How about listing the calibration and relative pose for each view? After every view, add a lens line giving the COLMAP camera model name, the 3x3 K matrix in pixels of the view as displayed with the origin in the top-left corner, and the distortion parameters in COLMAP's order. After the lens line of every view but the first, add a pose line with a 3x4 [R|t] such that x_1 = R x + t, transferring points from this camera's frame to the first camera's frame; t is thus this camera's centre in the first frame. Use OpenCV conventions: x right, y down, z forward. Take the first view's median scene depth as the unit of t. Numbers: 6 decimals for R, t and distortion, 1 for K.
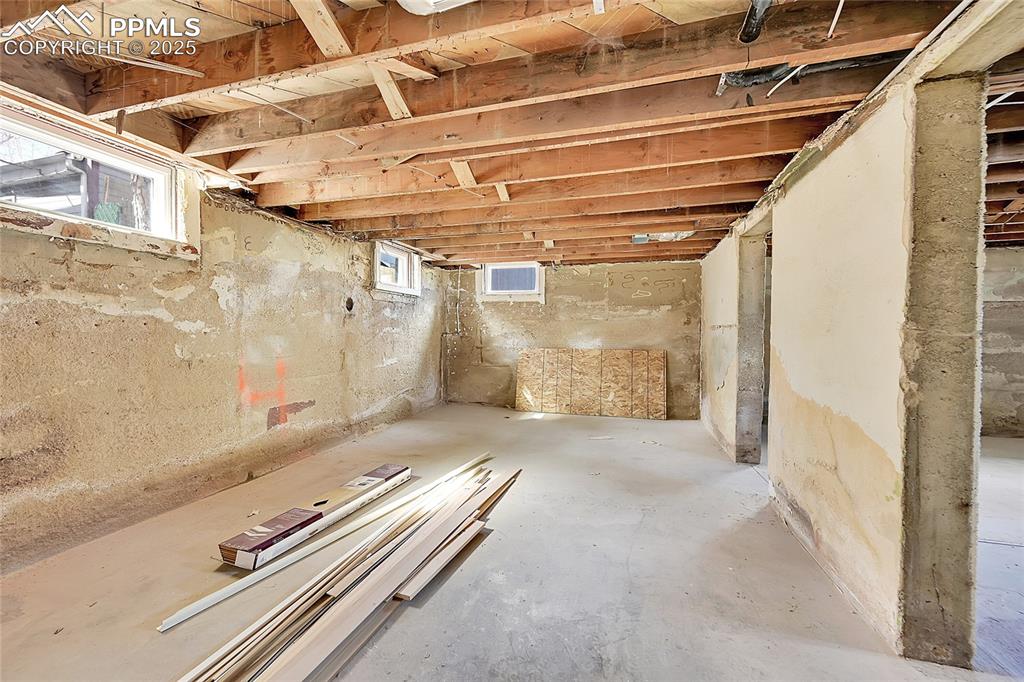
lens RADIAL K [[405.1, 0, 510.6], [0, 405.1, 338.2], [0, 0, 1]] dist [-0.000043, 0.000081]
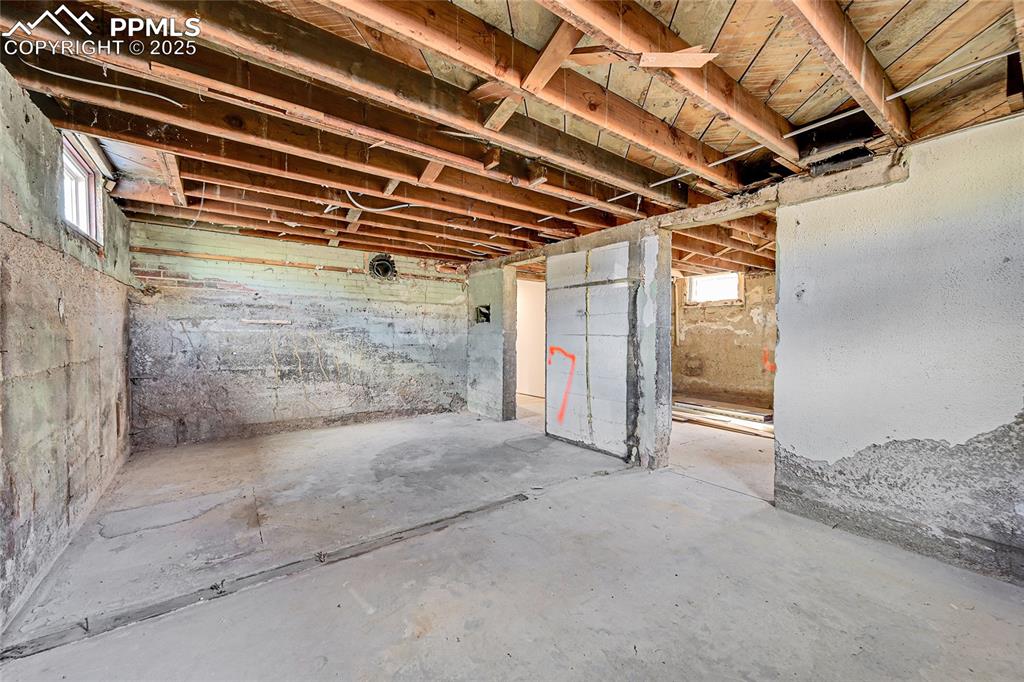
lens RADIAL K [[405.1, 0, 510.6], [0, 405.1, 338.2], [0, 0, 1]] dist [-0.000043, 0.000081]
pose [[-0.614746, 0.002240, -0.788722, 2.029329], [-0.013544, 0.999819, 0.013396, -0.006505], [0.788609, 0.018917, -0.614604, 1.441361]]
